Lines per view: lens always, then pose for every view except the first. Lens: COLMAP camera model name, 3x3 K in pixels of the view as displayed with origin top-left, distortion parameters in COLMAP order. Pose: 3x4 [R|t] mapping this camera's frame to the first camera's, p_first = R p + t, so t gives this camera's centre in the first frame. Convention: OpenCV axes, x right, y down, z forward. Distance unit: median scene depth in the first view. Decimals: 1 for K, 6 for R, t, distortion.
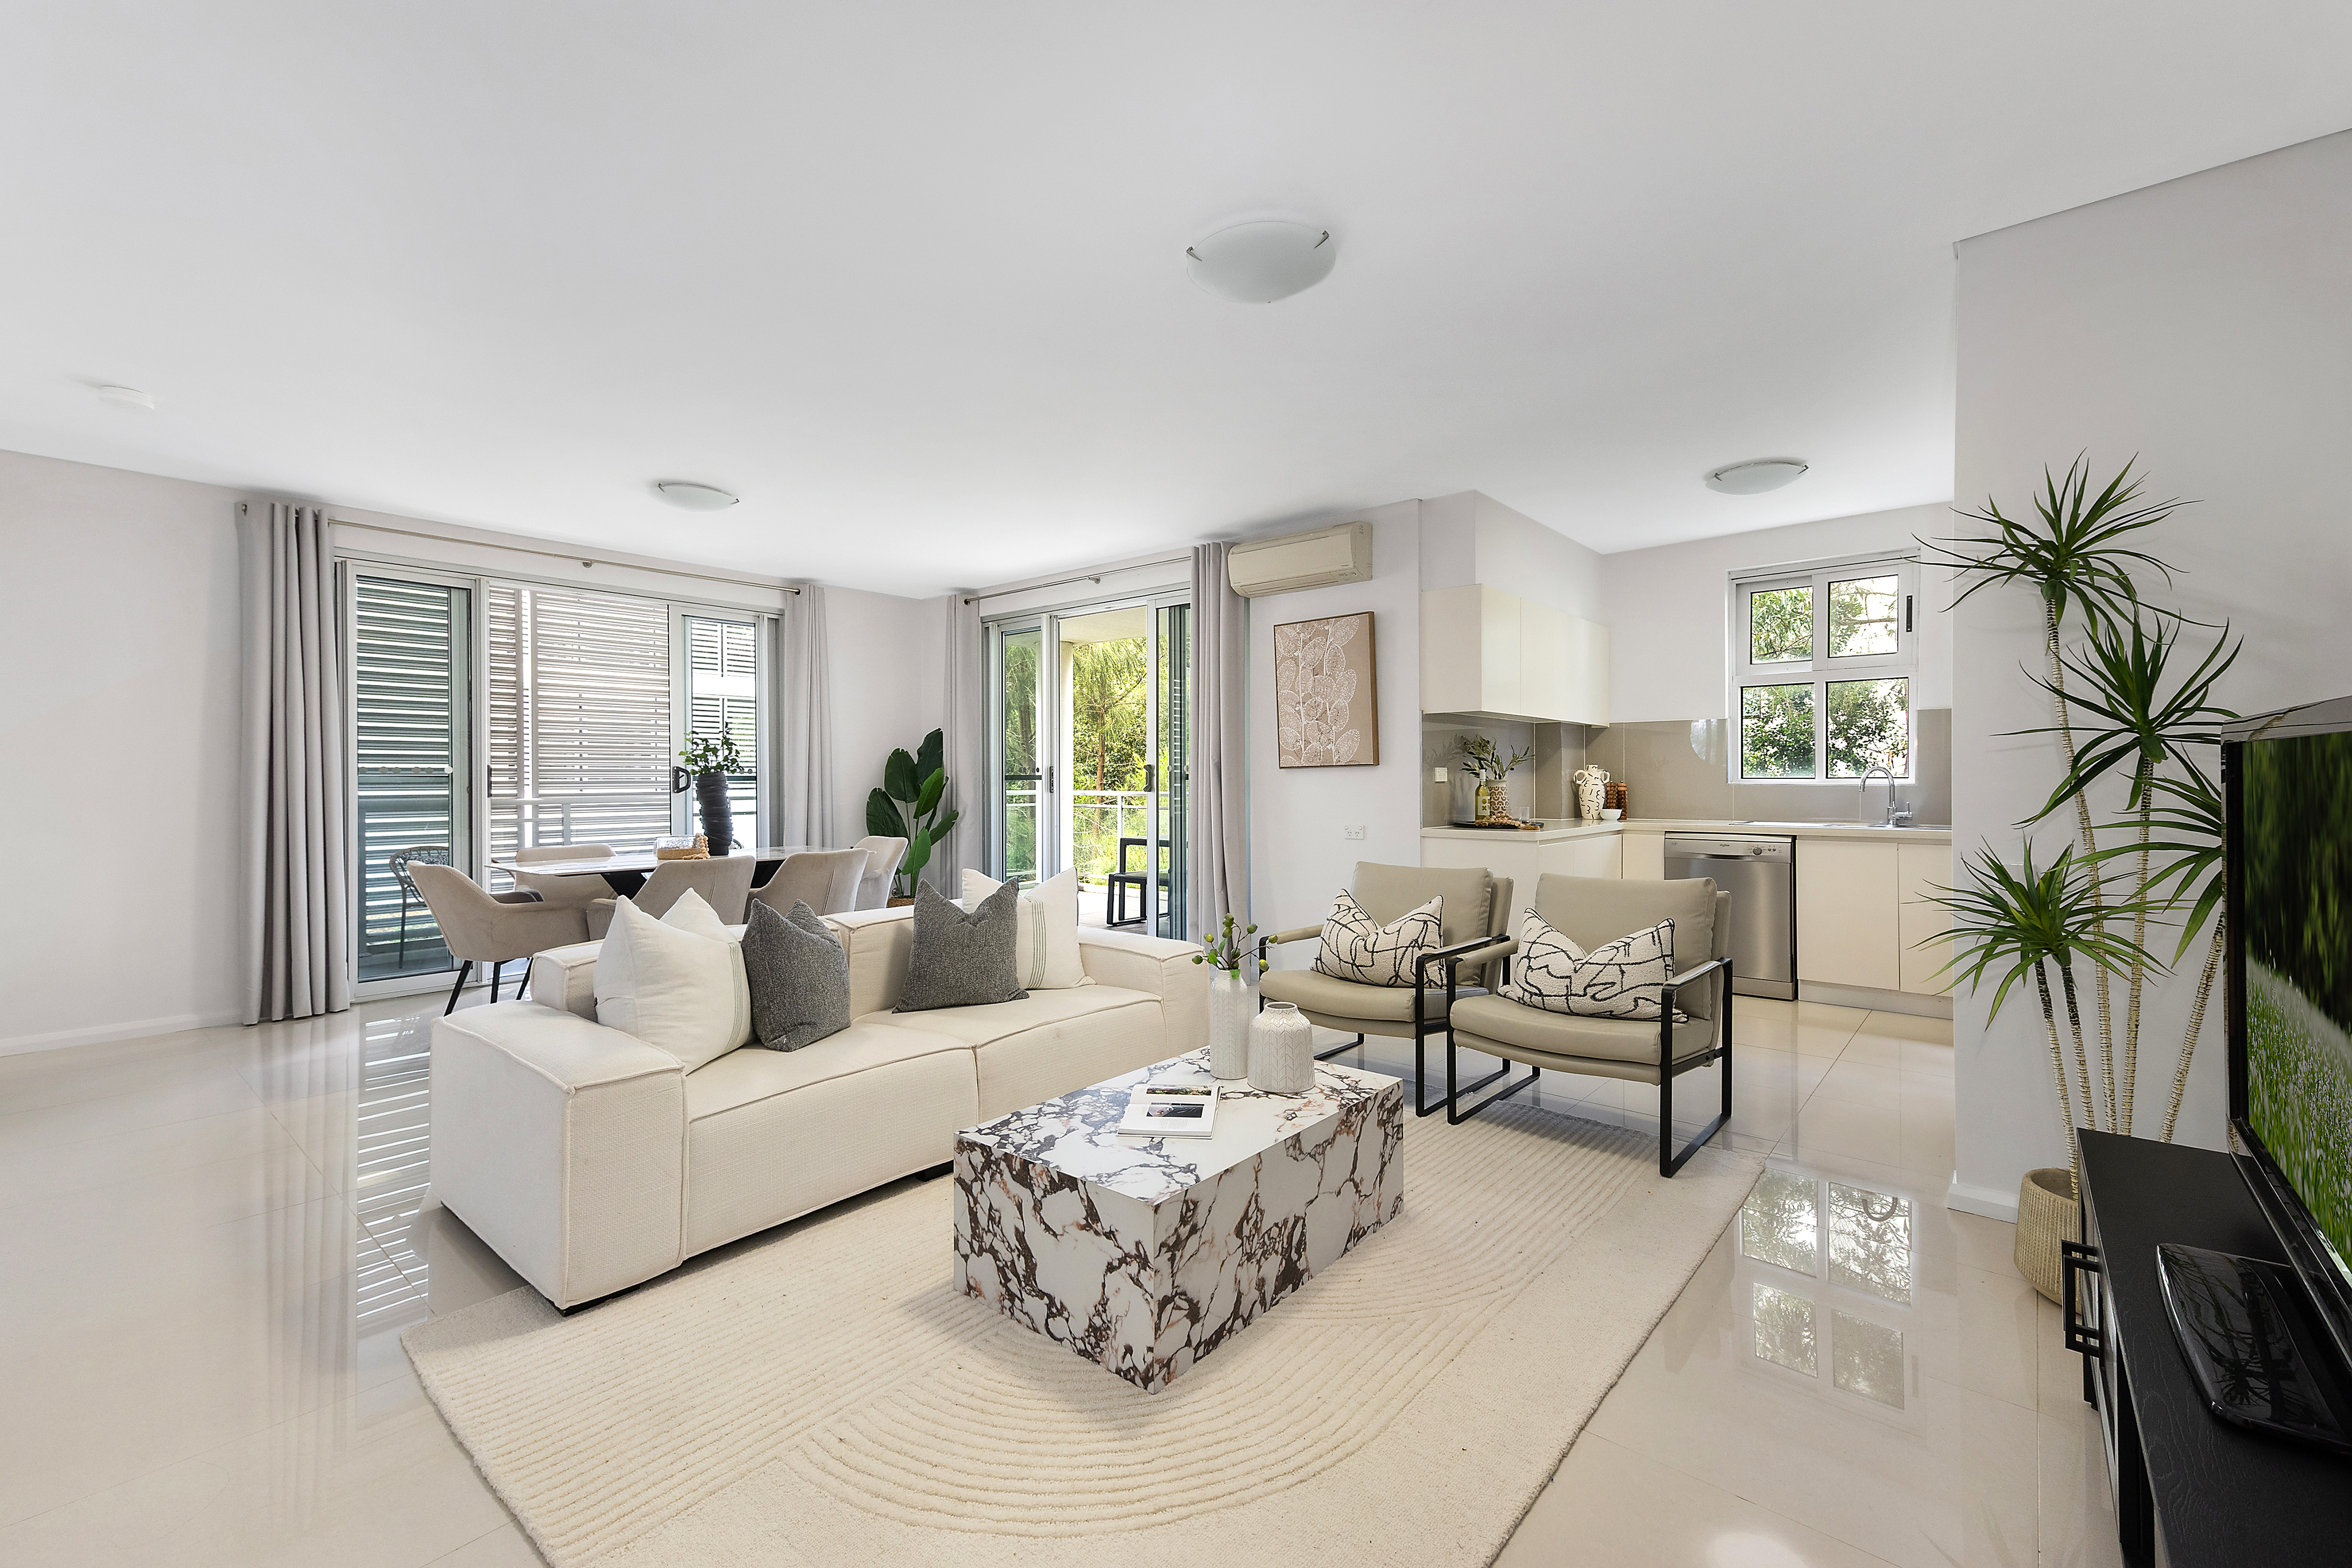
lens RADIAL K [[995.7, 0, 1161.4], [0, 995.7, 787.8], [0, 0, 1]] dist [0.001238, 0.000073]
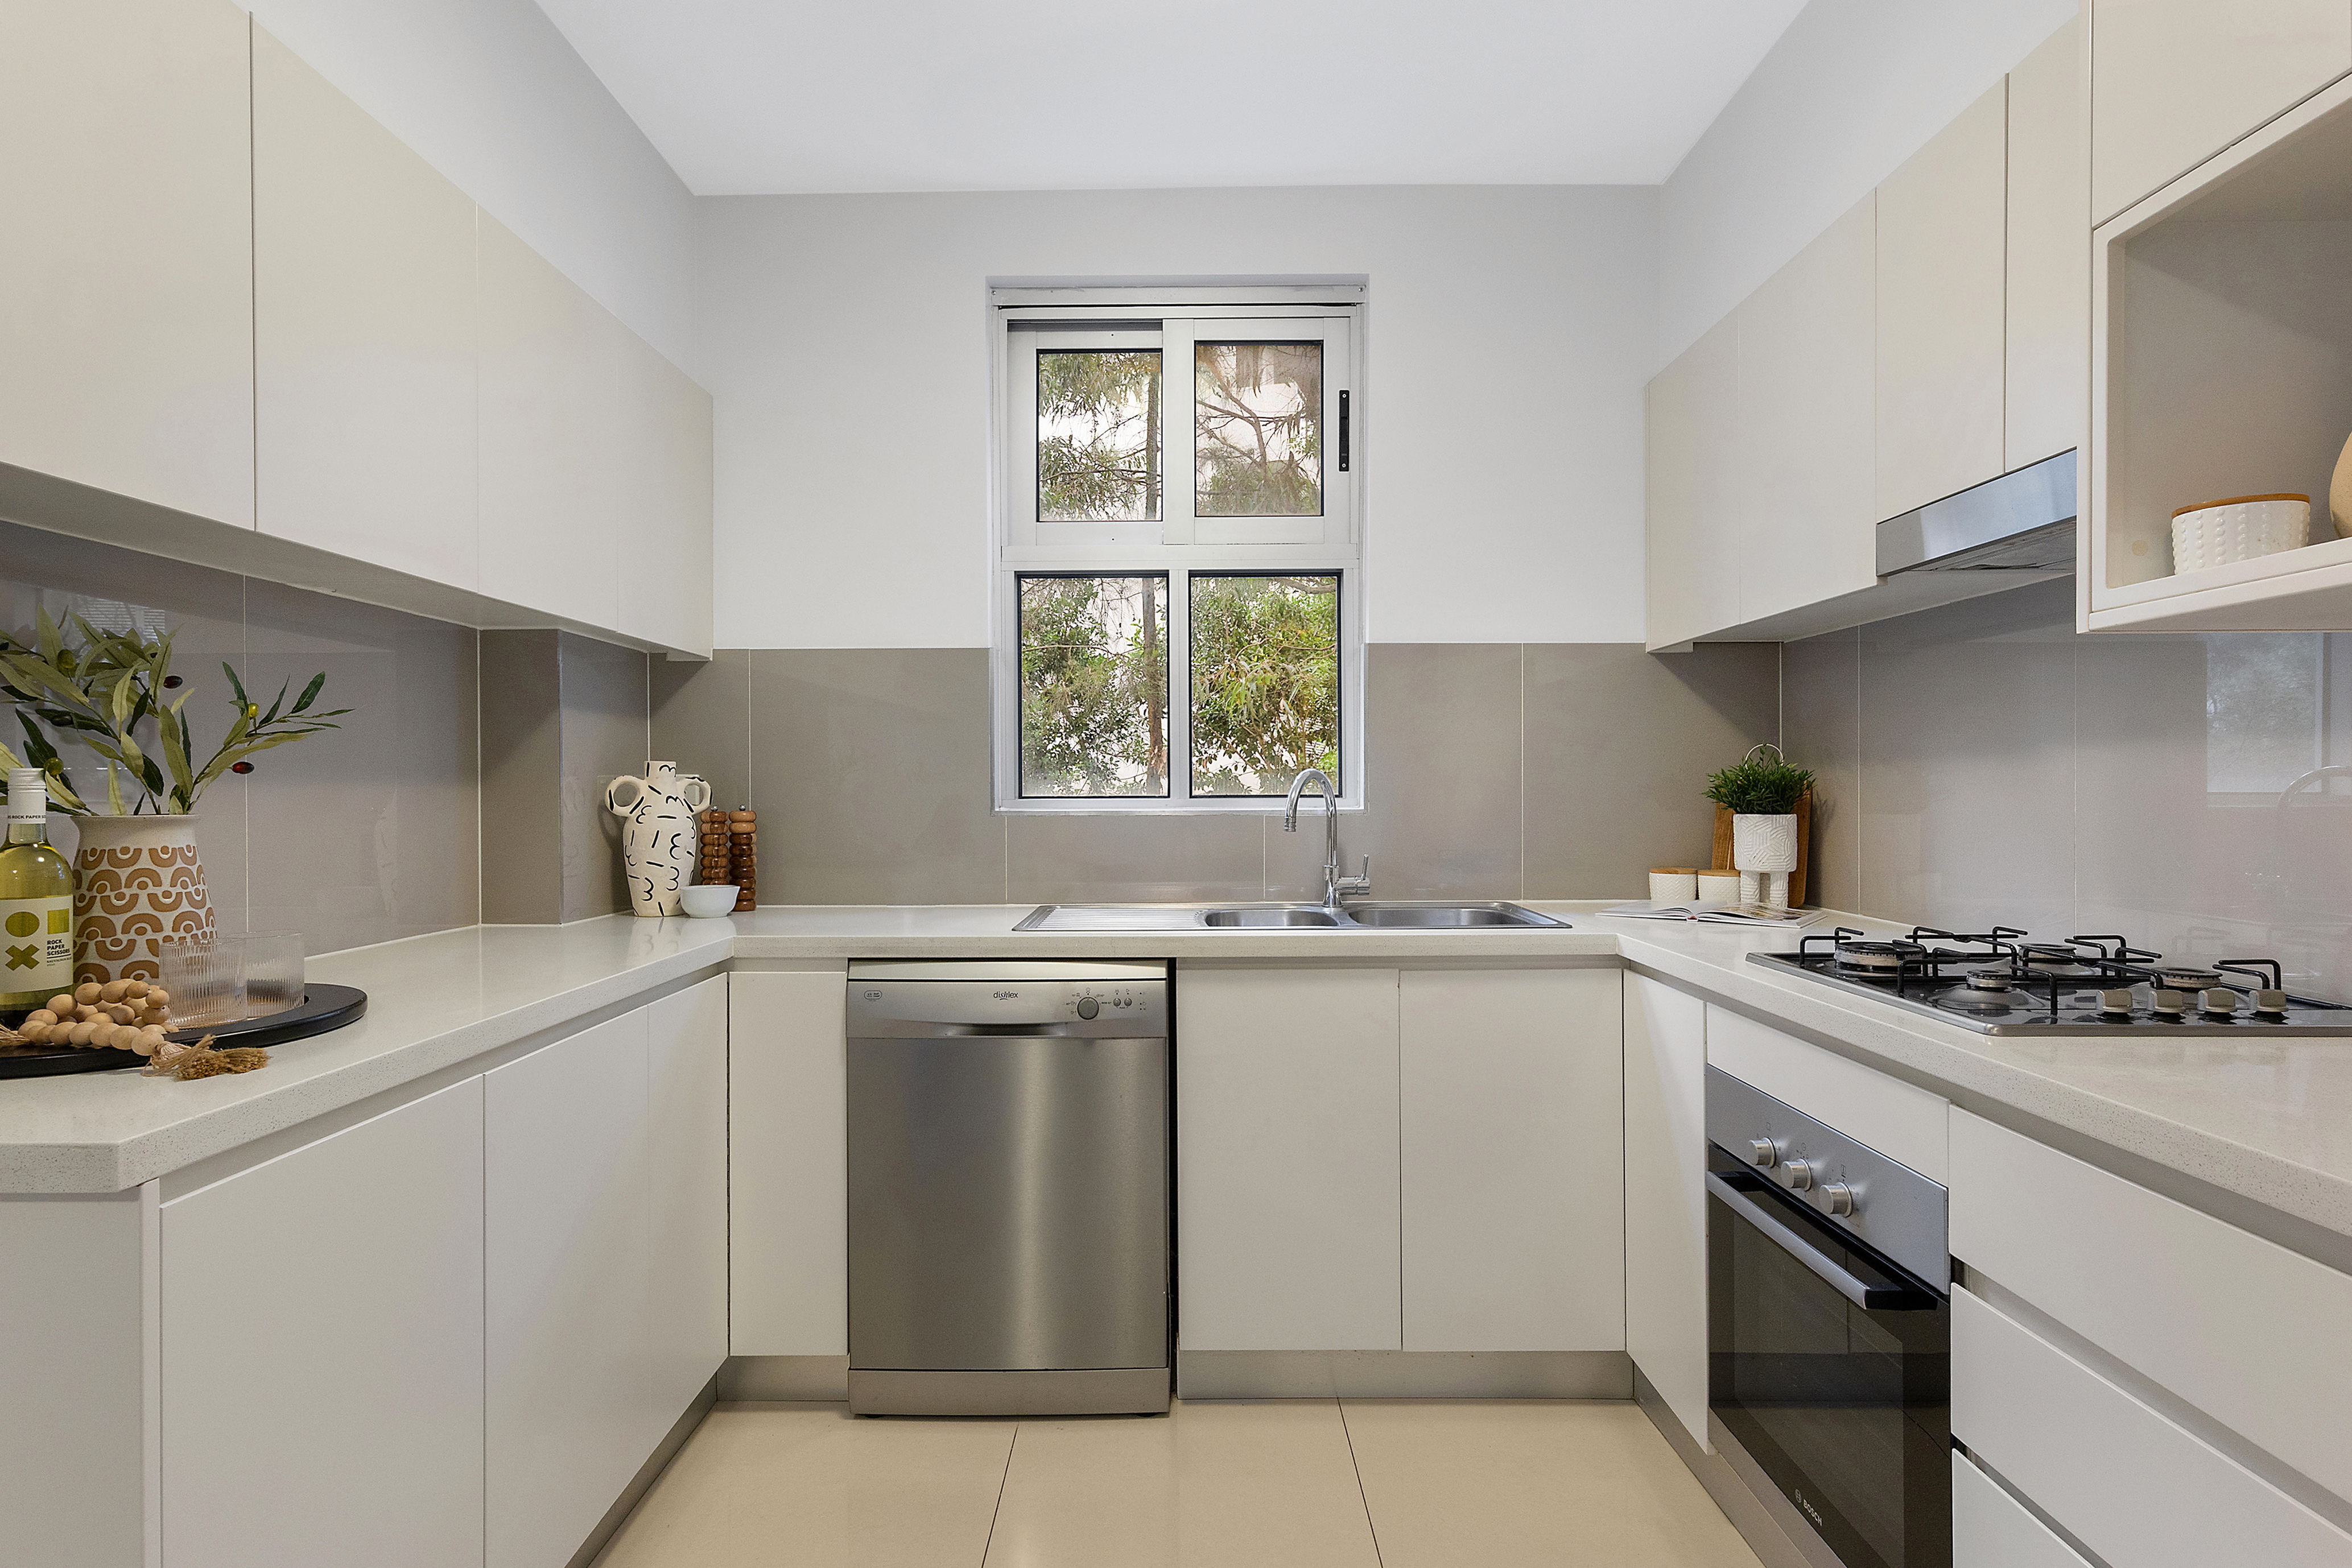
lens RADIAL K [[1243.0, 0, 1164.1], [0, 1243.0, 793.5], [0, 0, 1]] dist [0.001857, 0.000465]
pose [[0.763565, -0.004627, 0.645715, 0.314371], [0.007618, 0.999969, -0.001843, -0.010395], [-0.645687, 0.006326, 0.763576, 0.604396]]
